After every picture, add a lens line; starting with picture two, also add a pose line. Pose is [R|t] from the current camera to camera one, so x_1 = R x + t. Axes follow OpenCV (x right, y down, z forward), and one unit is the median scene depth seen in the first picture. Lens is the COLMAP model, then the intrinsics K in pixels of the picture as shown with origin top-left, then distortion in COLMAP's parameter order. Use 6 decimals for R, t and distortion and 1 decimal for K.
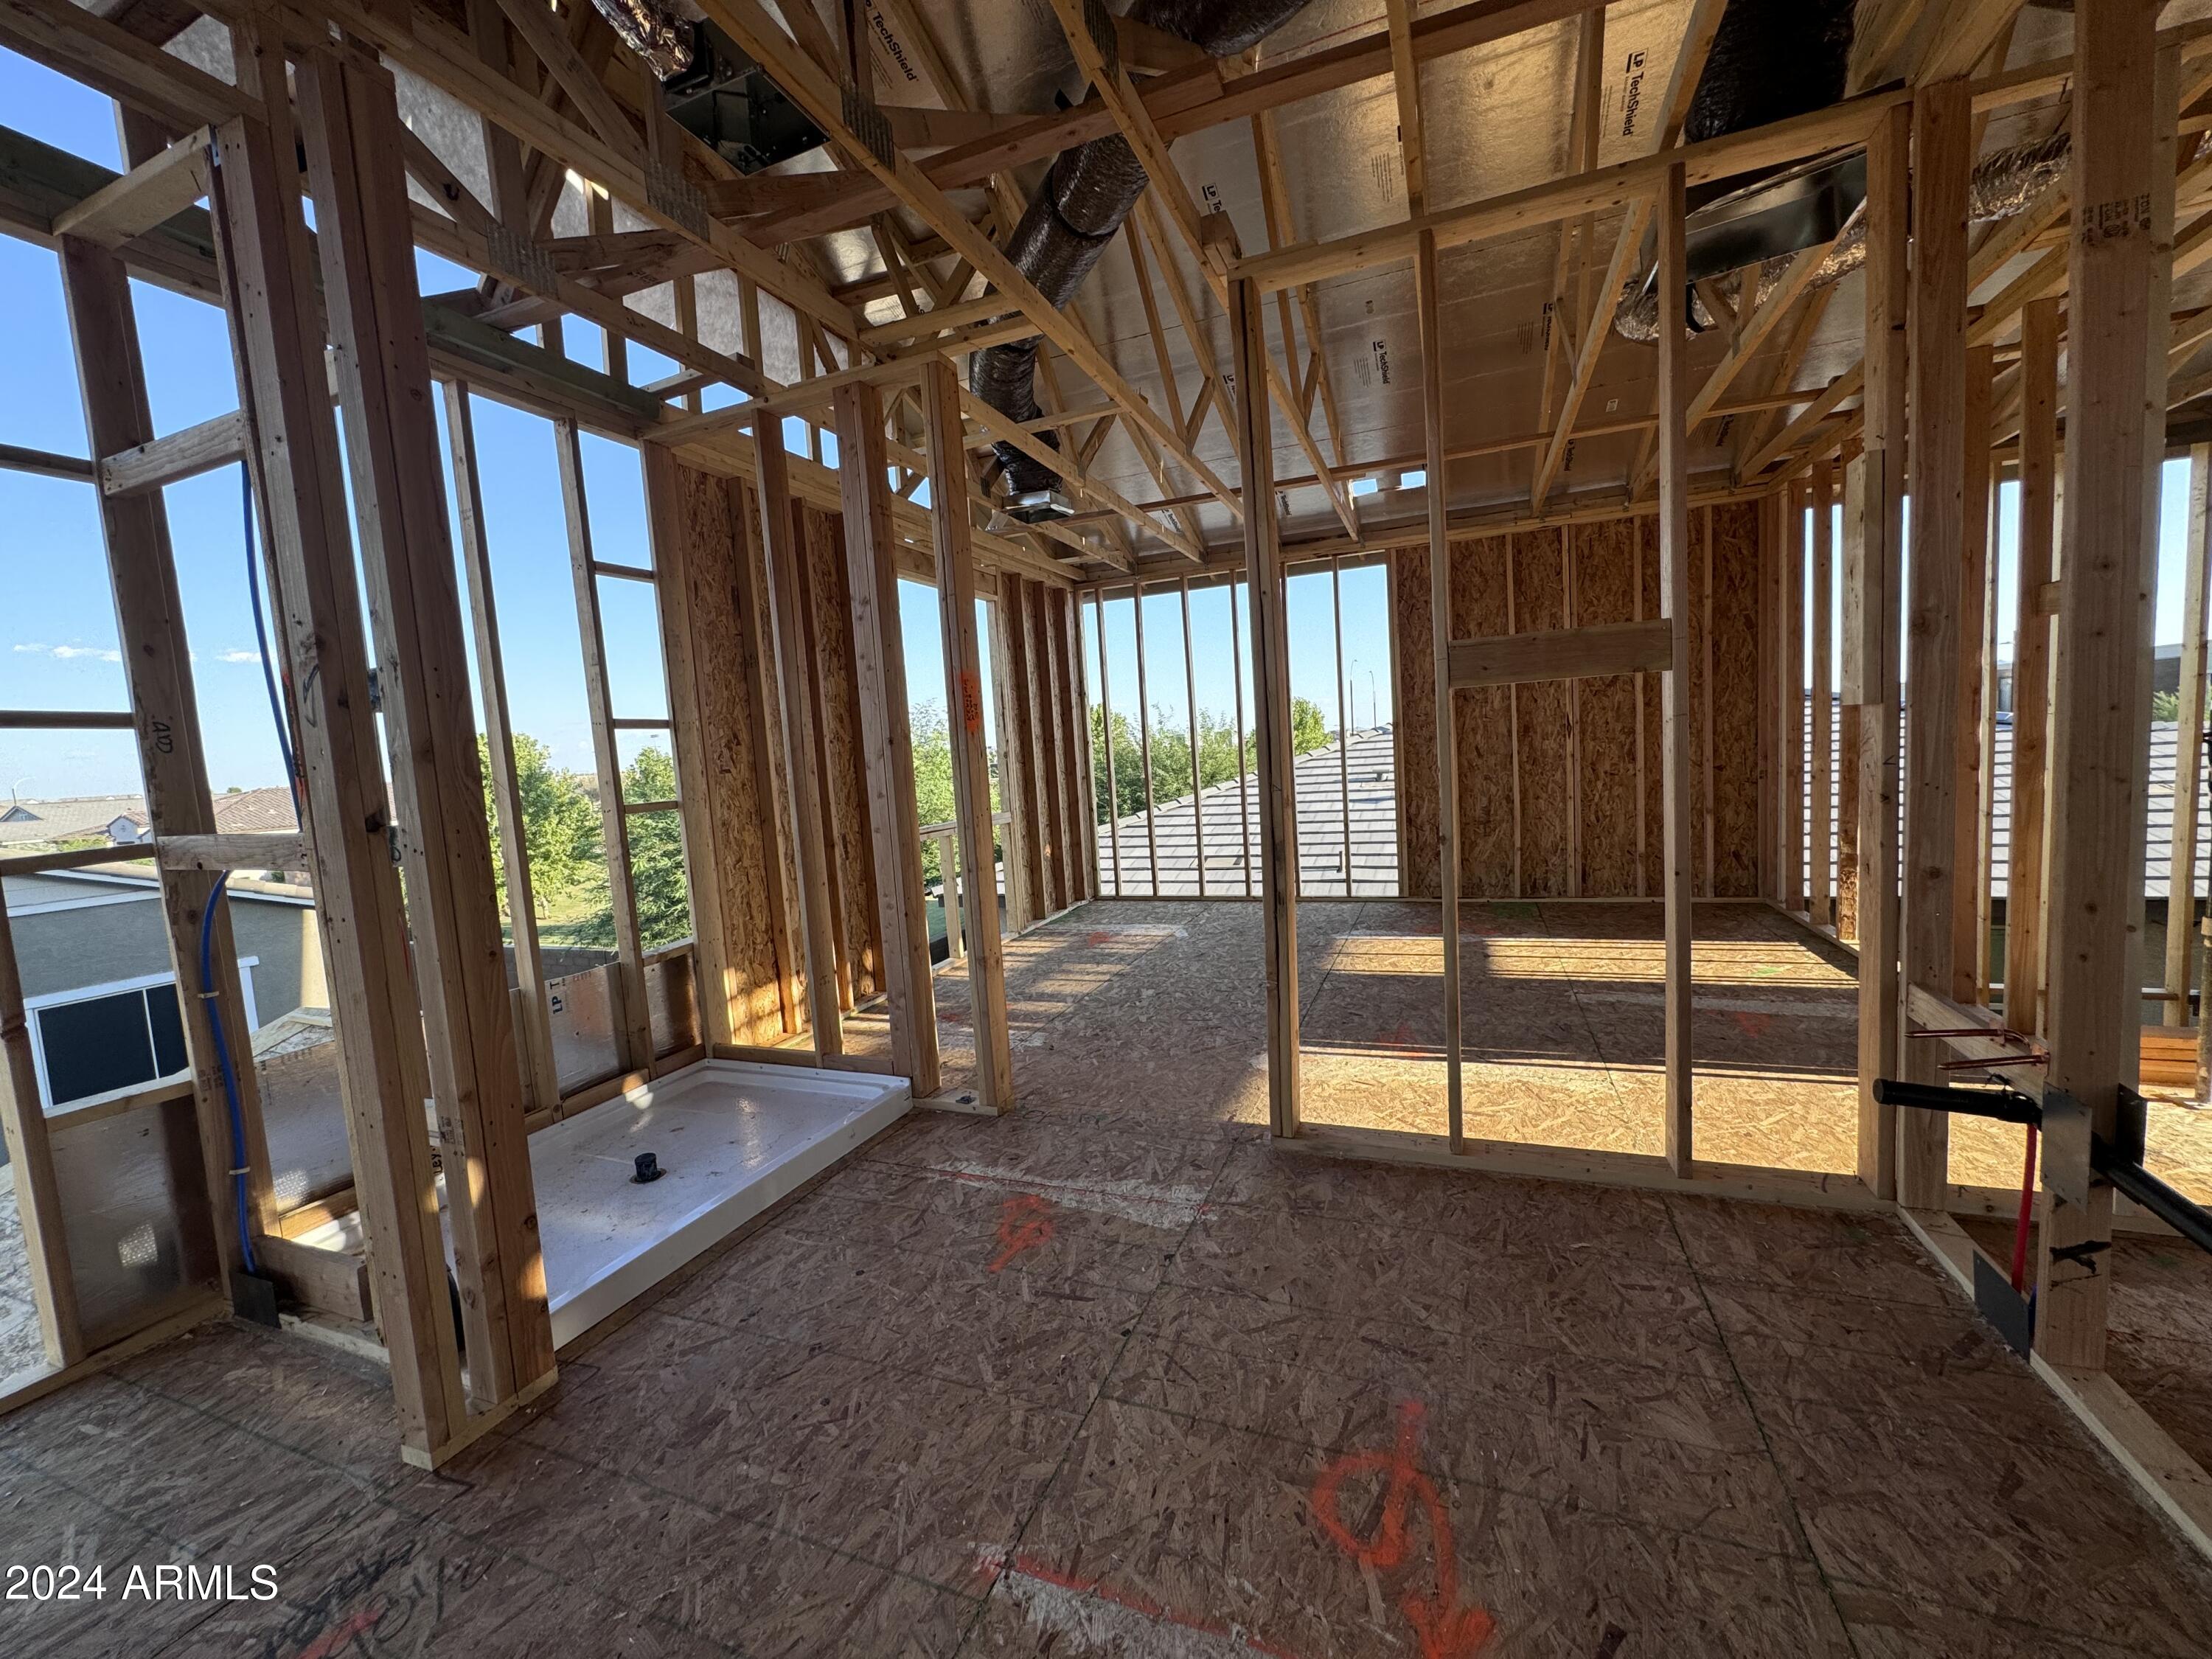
lens RADIAL K [[887.5, 0, 1103.6], [0, 887.5, 829.7], [0, 0, 1]] dist [0.001097, 0.000612]
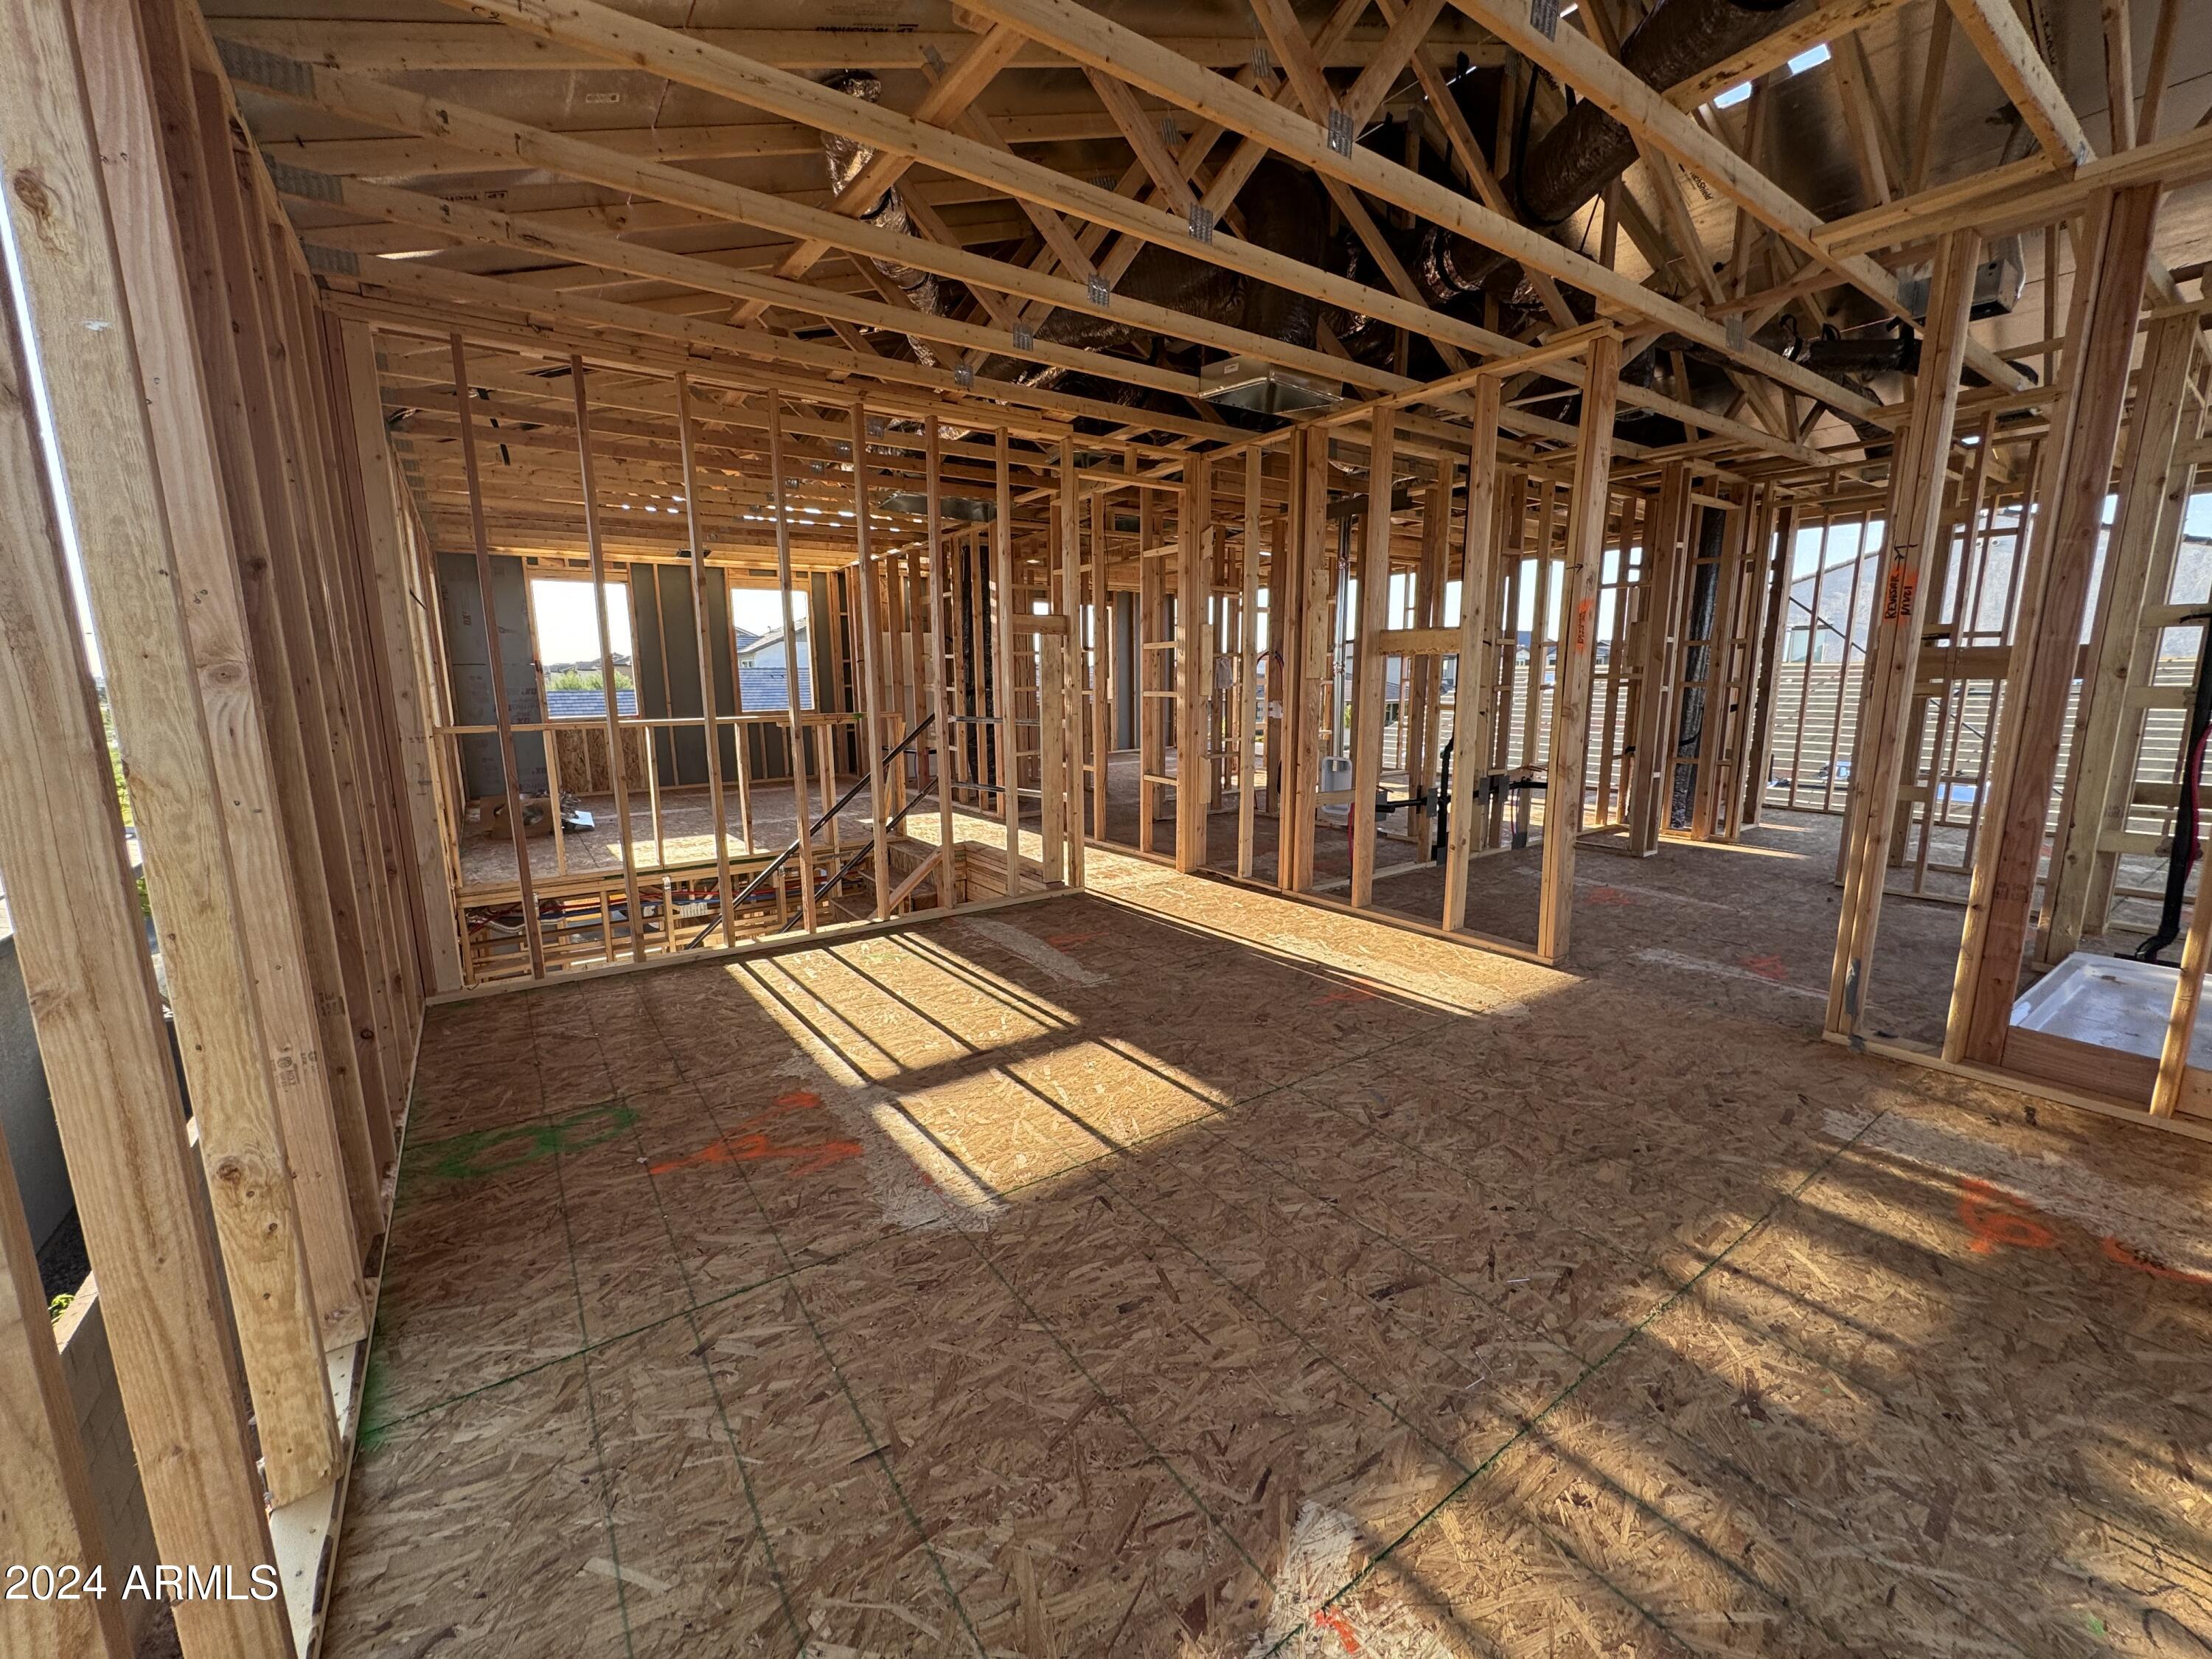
lens RADIAL K [[887.5, 0, 1106.4], [0, 887.5, 830.7], [0, 0, 1]] dist [0.001097, 0.000612]
pose [[-0.836302, -0.026180, 0.547644, 0.021014], [0.111223, 0.969990, 0.216217, -0.154879], [-0.536870, 0.241733, -0.808292, 1.613930]]
